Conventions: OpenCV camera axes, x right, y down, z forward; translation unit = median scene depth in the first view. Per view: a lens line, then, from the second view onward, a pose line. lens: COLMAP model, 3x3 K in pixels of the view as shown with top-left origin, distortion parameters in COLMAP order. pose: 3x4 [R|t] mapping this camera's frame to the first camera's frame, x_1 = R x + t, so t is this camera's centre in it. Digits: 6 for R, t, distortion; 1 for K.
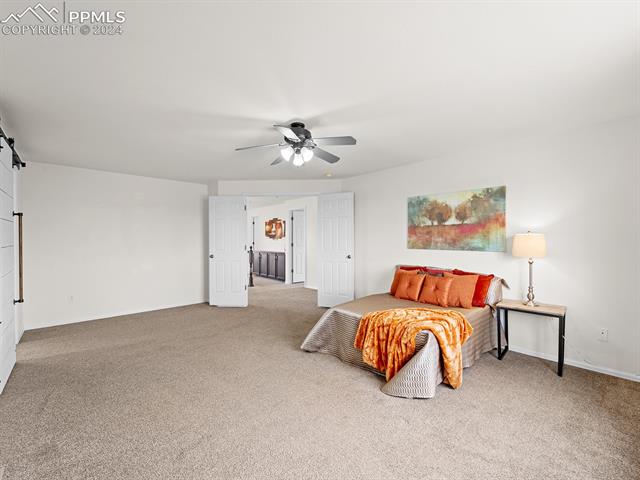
lens RADIAL K [[261.5, 0, 318.4], [0, 261.5, 241.2], [0, 0, 1]] dist [0.009363, 0.000084]
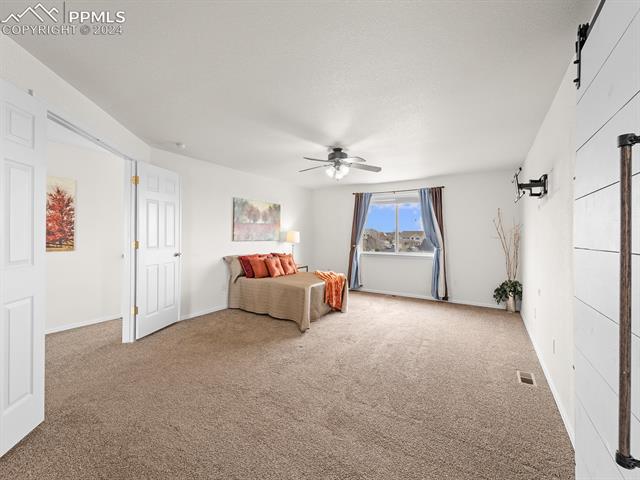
lens RADIAL K [[261.5, 0, 318.7], [0, 261.5, 236.7], [0, 0, 1]] dist [0.009363, 0.000084]
pose [[-0.230211, -0.002112, 0.973139, -0.953146], [0.002981, 0.999991, 0.002876, 0.006190], [-0.973136, 0.003563, -0.230202, 0.991607]]
